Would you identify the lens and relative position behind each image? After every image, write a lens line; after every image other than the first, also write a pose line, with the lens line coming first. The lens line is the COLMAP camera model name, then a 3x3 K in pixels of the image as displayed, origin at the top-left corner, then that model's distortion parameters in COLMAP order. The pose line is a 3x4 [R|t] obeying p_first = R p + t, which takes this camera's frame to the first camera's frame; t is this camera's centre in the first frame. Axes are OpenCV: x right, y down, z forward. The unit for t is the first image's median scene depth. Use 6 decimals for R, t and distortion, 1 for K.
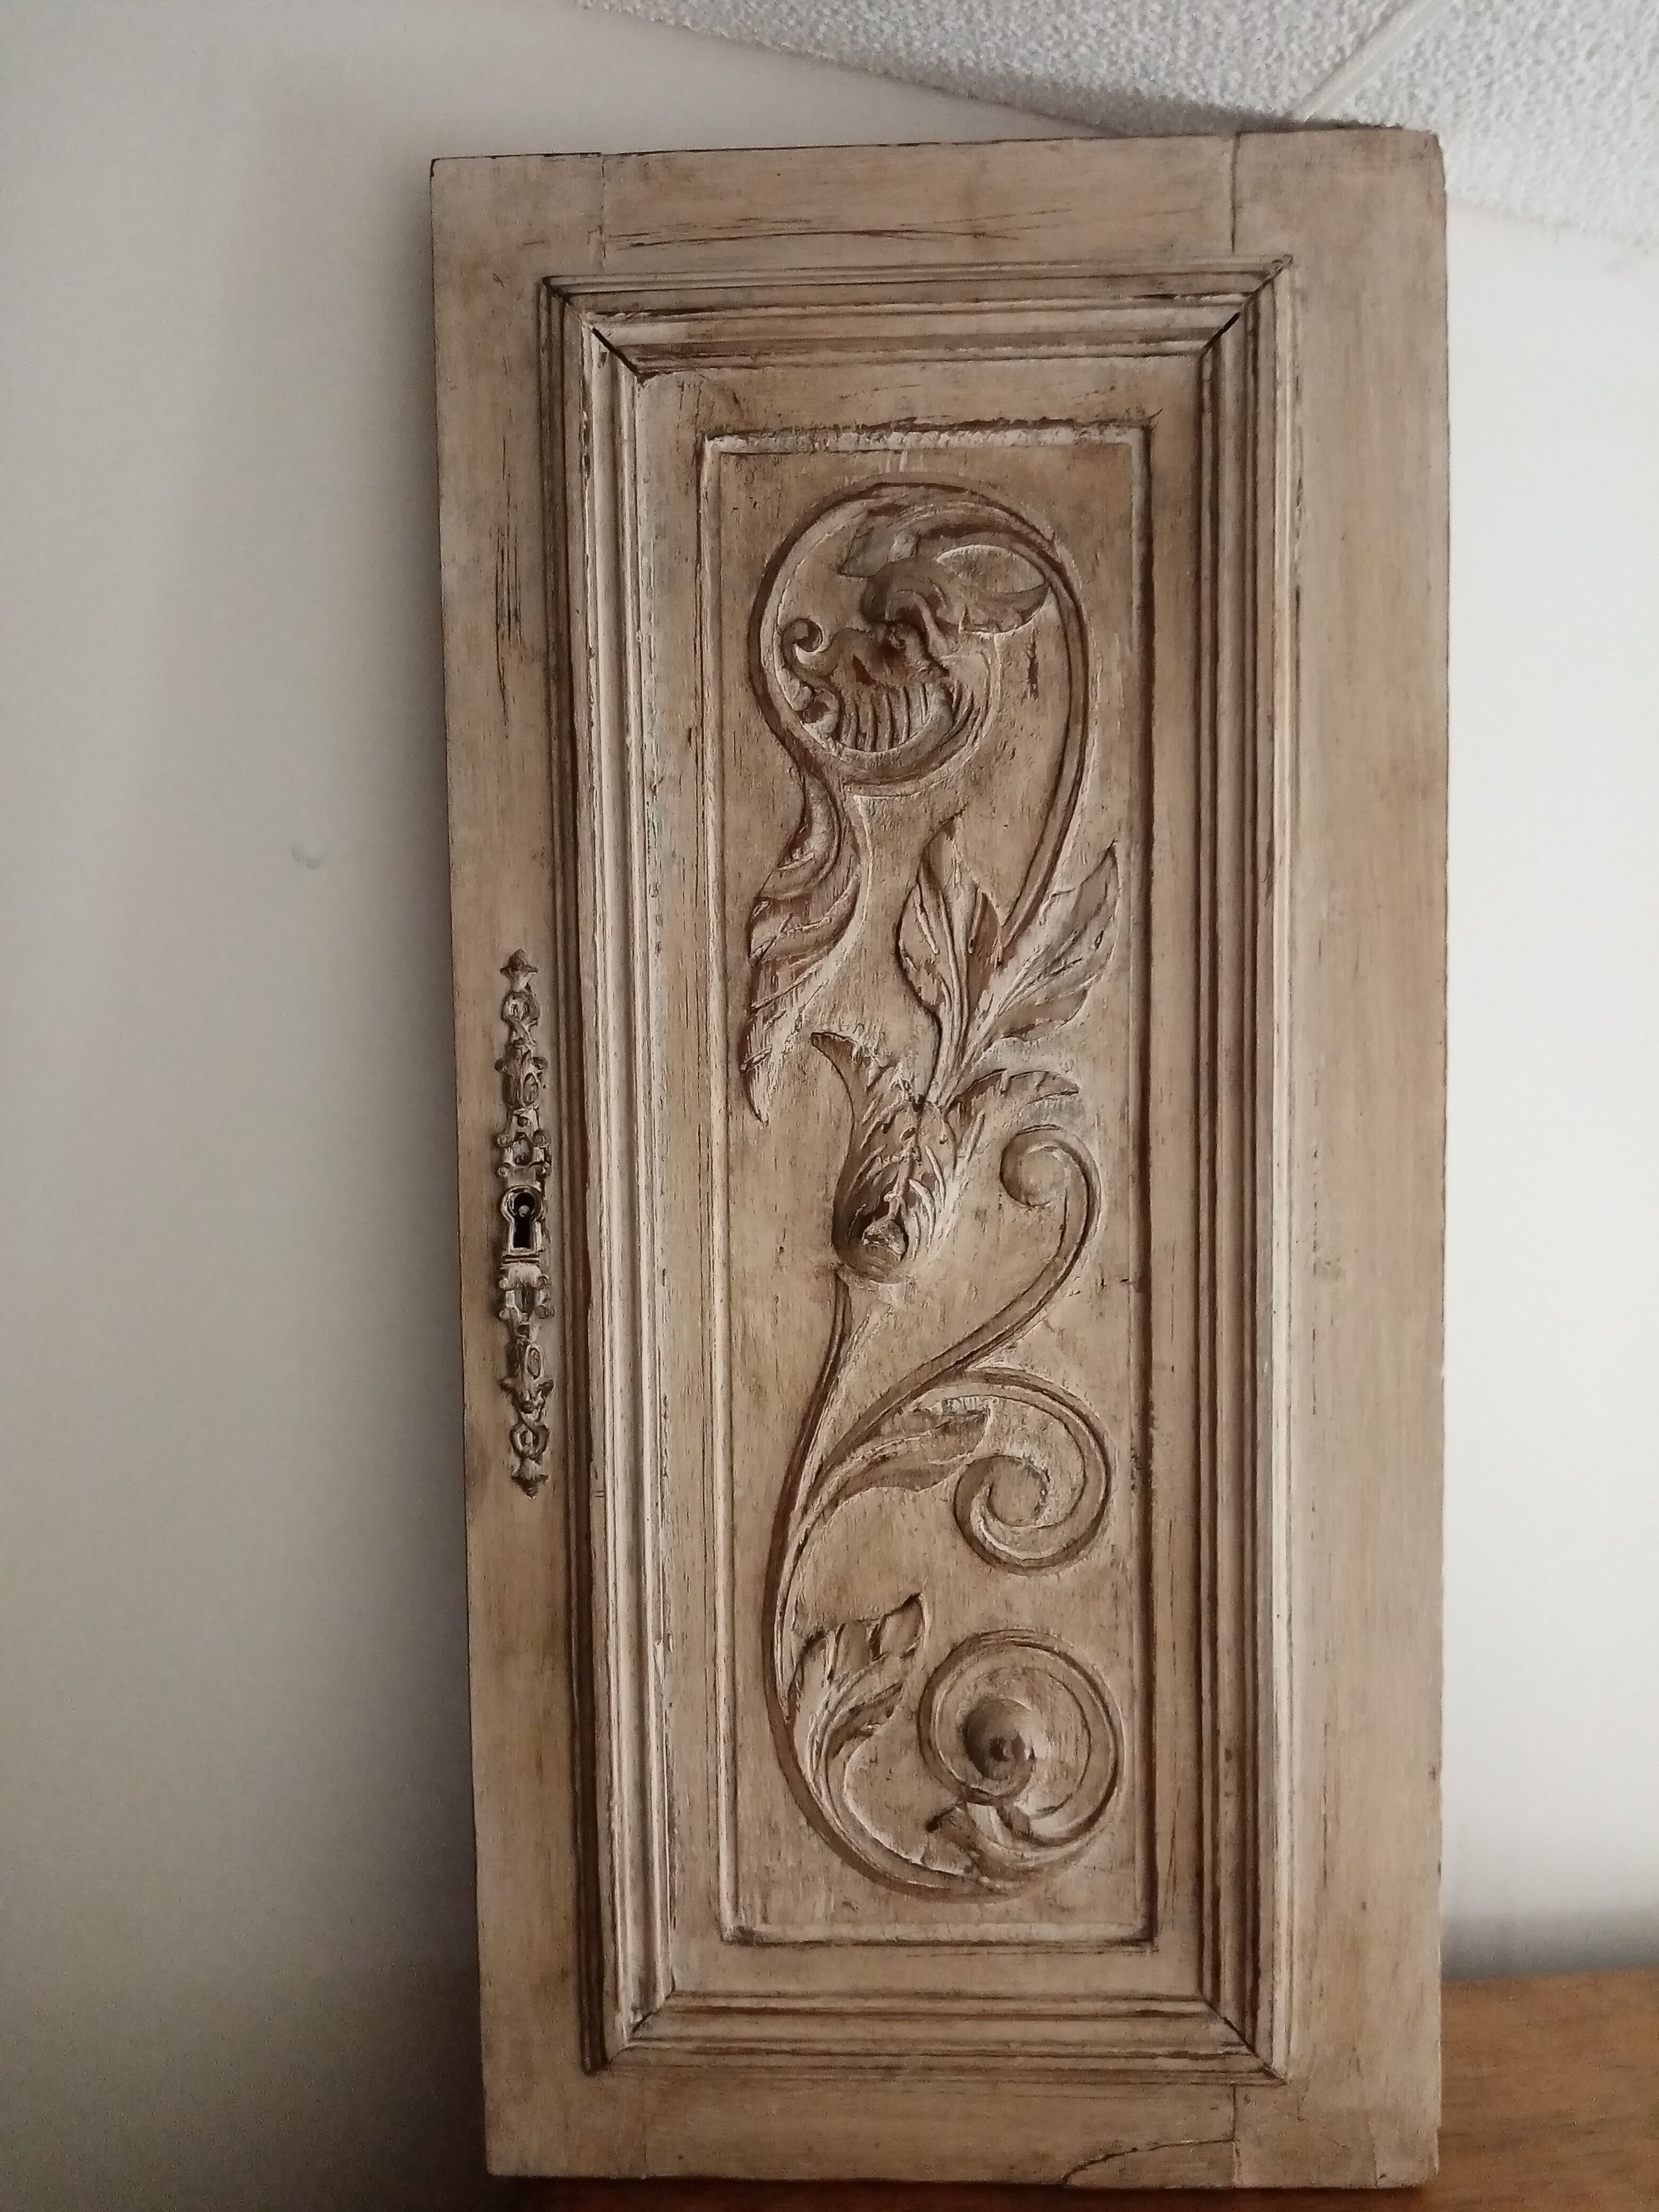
lens RADIAL K [[1718.8, 0, 784.5], [0, 1718.8, 1111.2], [0, 0, 1]] dist [0.056251, -0.148932]
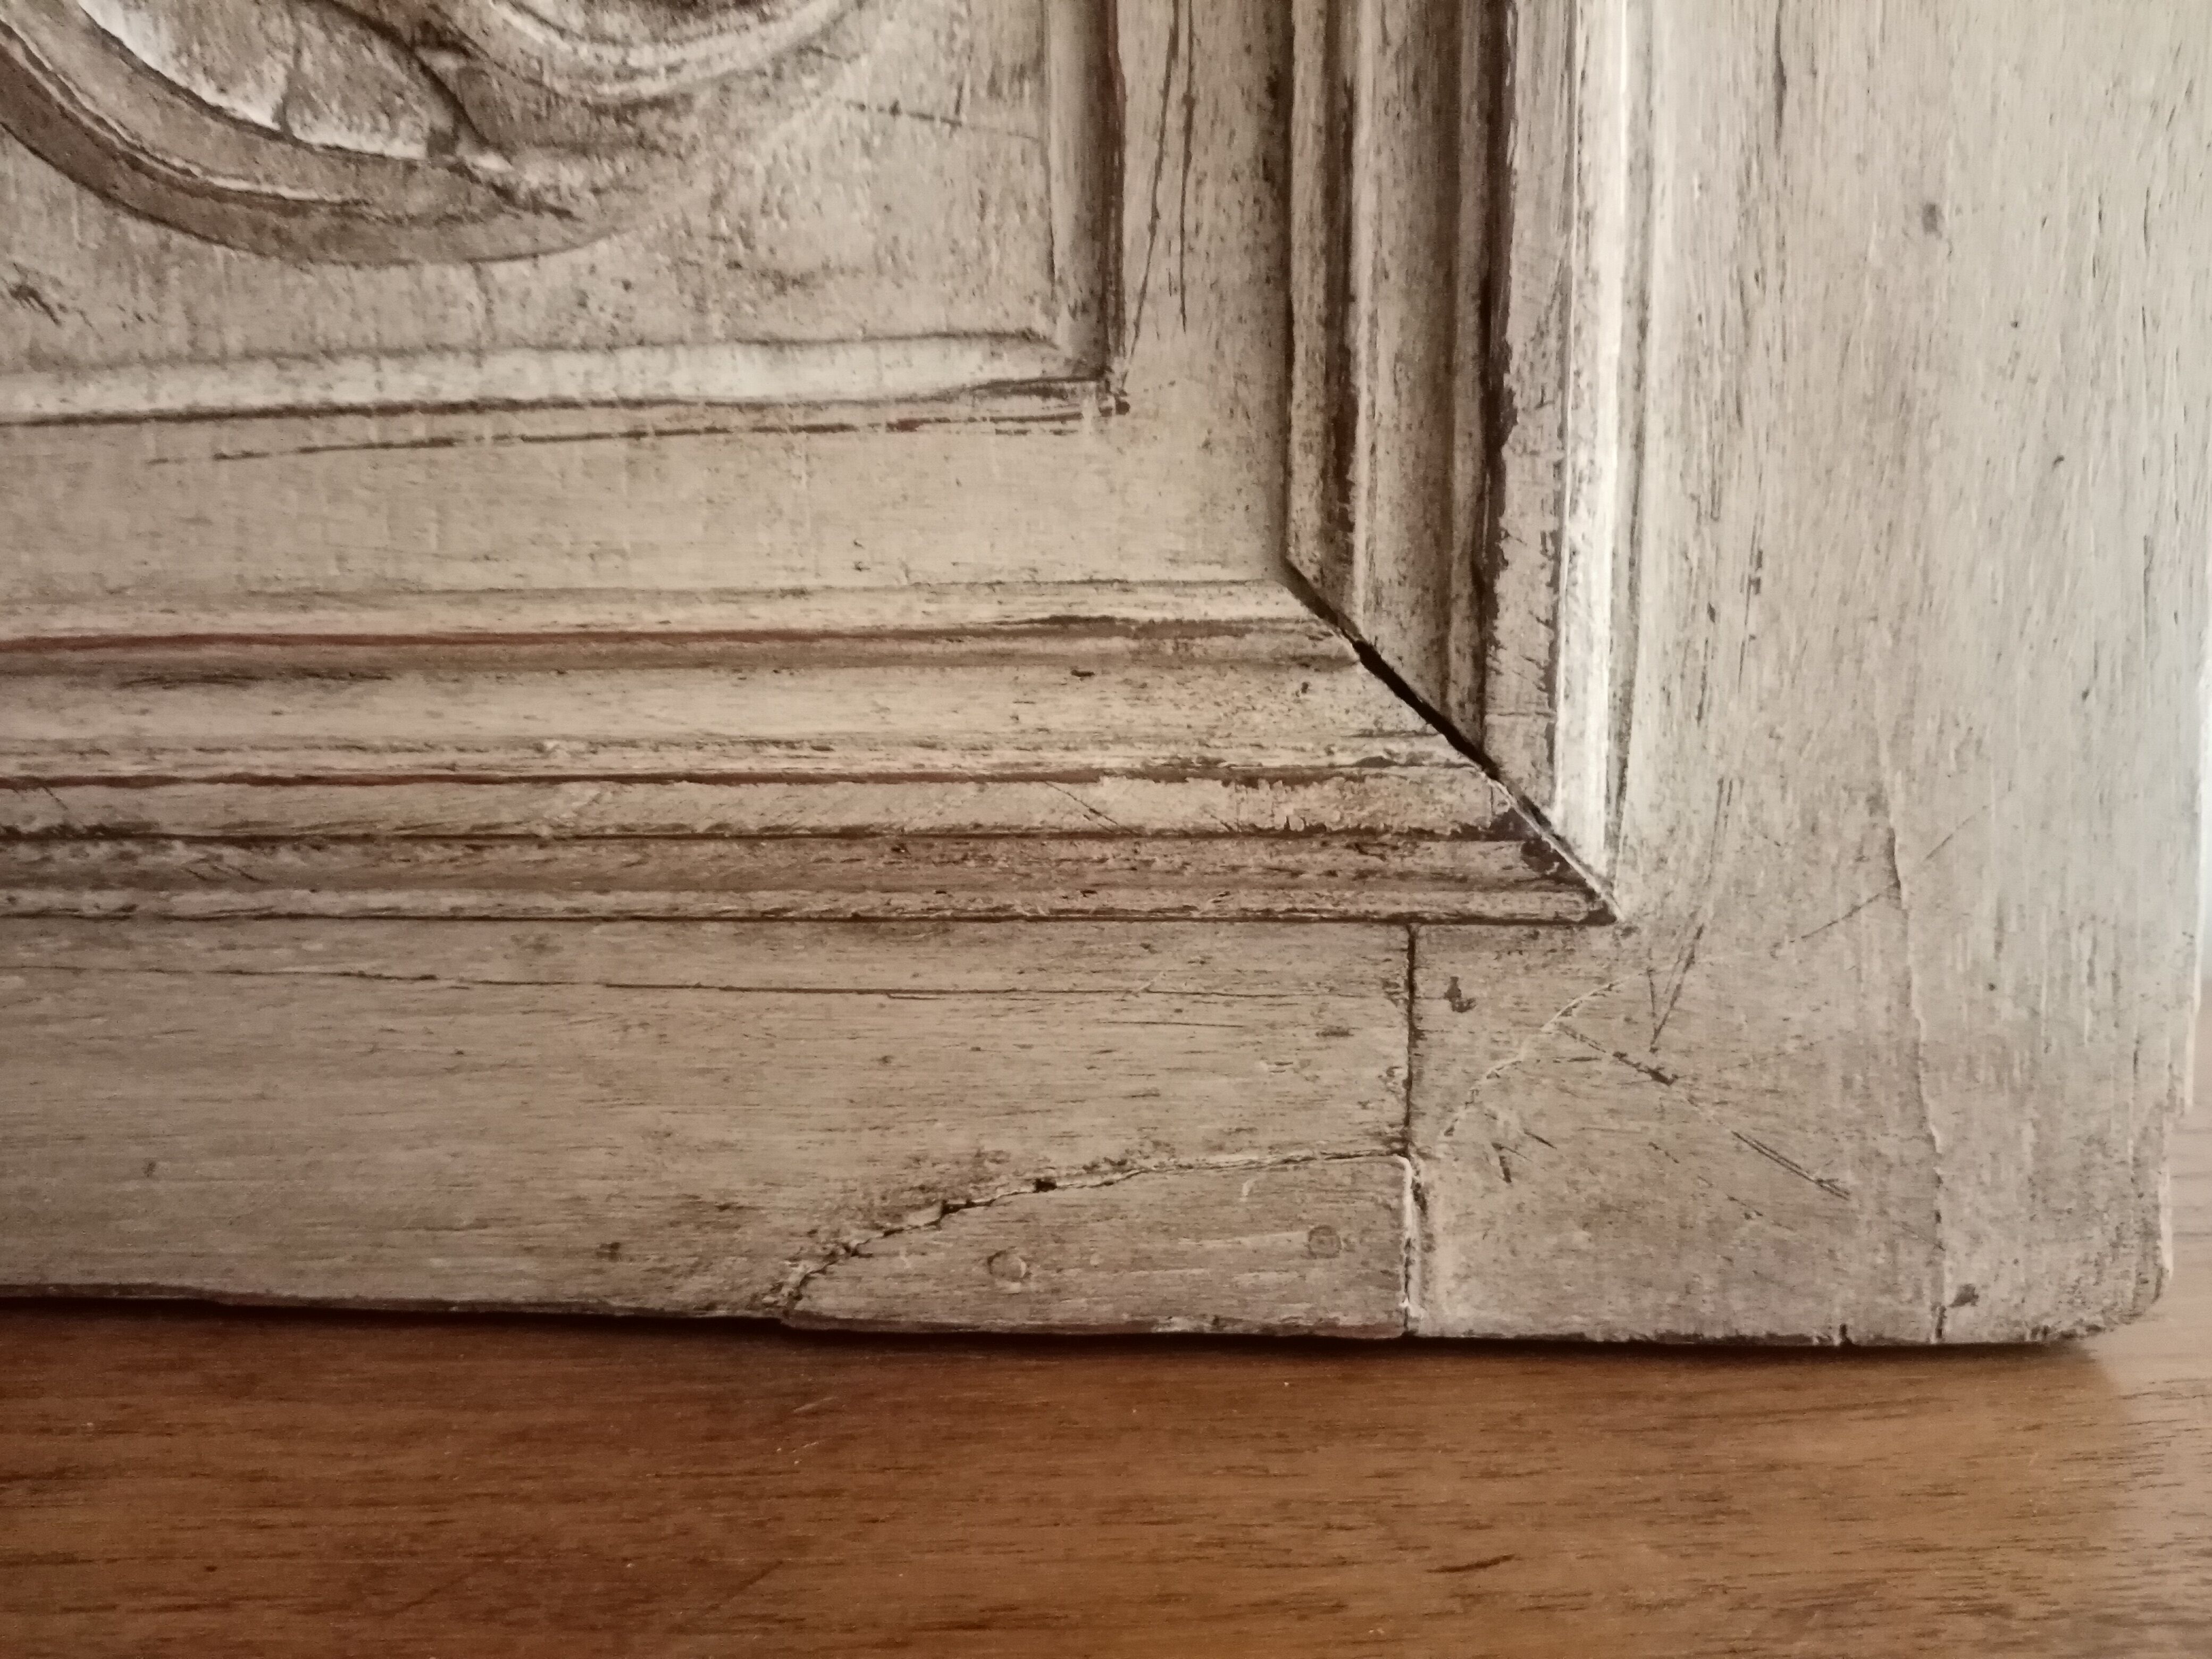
lens RADIAL K [[1801.2, 0, 1106.0], [0, 1801.2, 829.5], [0, 0, 1]] dist [0.007397, -0.075806]
pose [[0.999669, 0.013209, -0.022099, 0.224078], [-0.011659, 0.997559, 0.068849, 0.539903], [0.022954, -0.068568, 0.997382, 0.735765]]
